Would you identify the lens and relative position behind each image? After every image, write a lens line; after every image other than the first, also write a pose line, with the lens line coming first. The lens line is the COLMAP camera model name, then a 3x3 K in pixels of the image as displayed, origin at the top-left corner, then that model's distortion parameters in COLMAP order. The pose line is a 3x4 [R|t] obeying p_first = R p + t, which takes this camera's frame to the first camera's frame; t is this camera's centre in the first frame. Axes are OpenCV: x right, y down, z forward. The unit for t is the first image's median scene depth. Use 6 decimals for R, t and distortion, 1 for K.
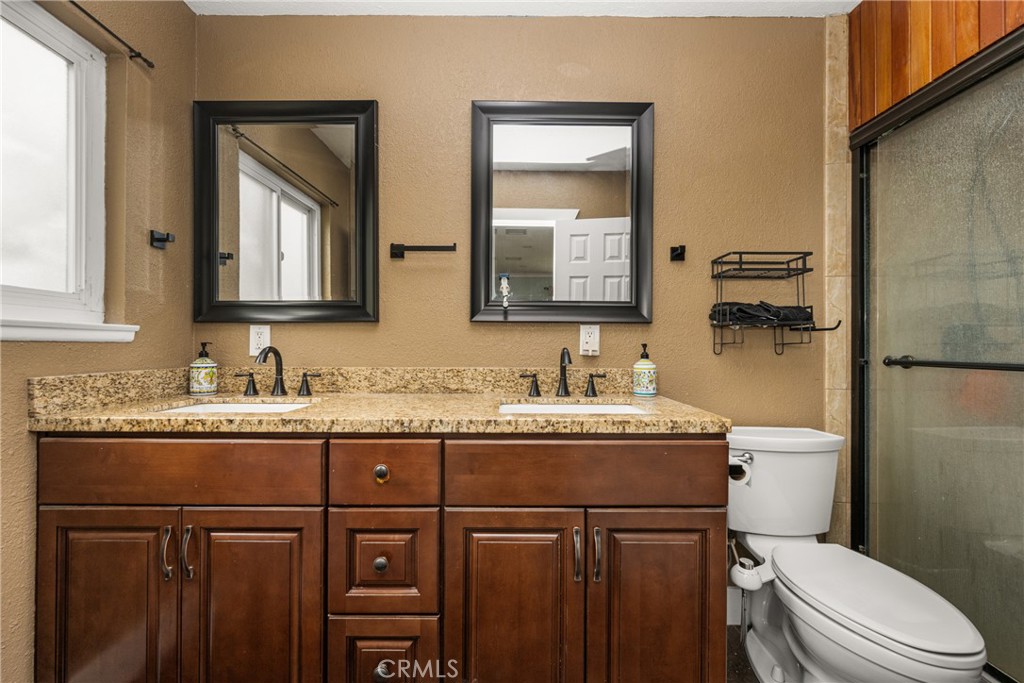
lens RADIAL K [[418.3, 0, 512.0], [0, 418.3, 341.5], [0, 0, 1]] dist [0.001004, 0.000118]
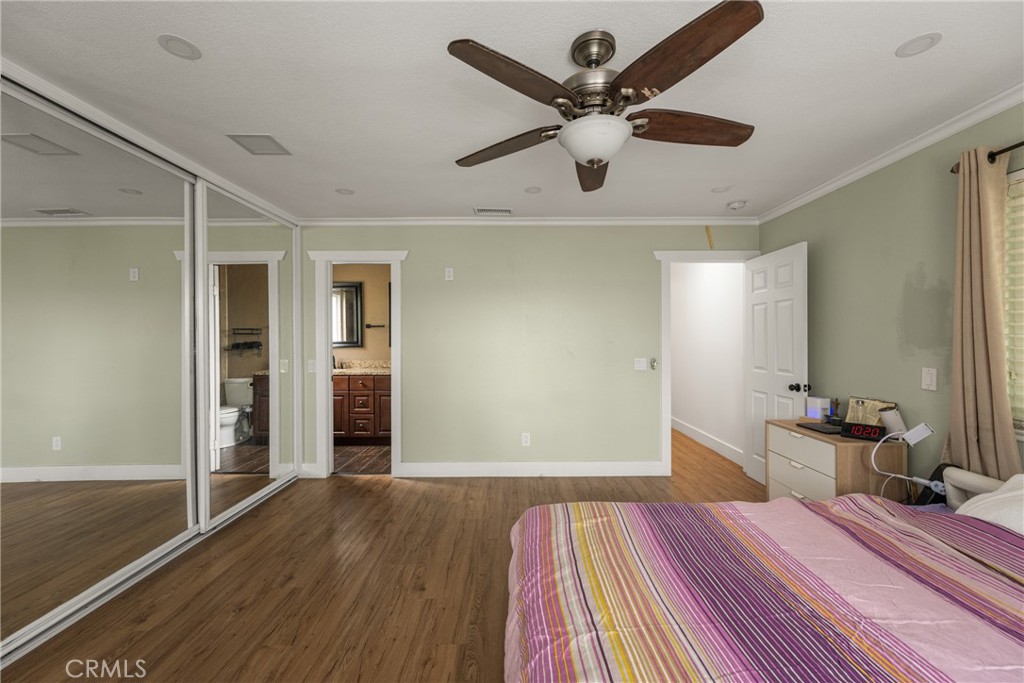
lens RADIAL K [[402.9, 0, 512.0], [0, 402.9, 341.5], [0, 0, 1]] dist [-0.000700, -0.000092]
pose [[0.999980, -0.002843, -0.005680, 1.369347], [0.002943, 0.999838, 0.017738, -0.220859], [0.005629, -0.017754, 0.999827, -3.403017]]
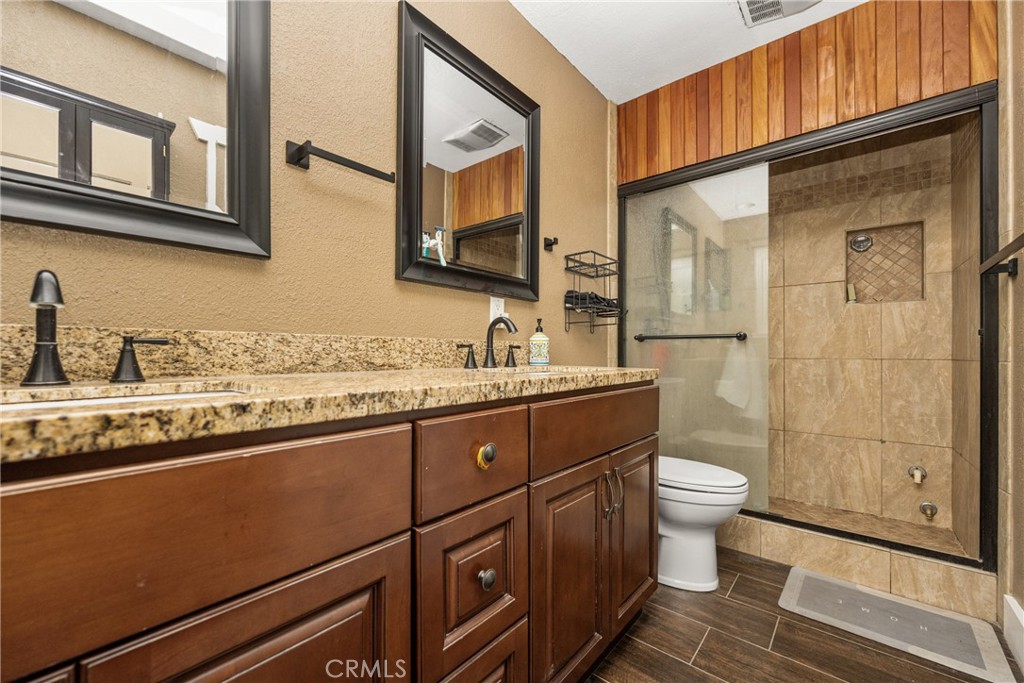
lens RADIAL K [[410.6, 0, 514.4], [0, 410.6, 351.4], [0, 0, 1]] dist [0.000749, 0.000059]
pose [[0.648232, -0.000709, 0.761442, -0.814249], [-0.006173, 0.999962, 0.006186, 0.124500], [-0.761418, -0.008711, 0.648203, 0.490700]]
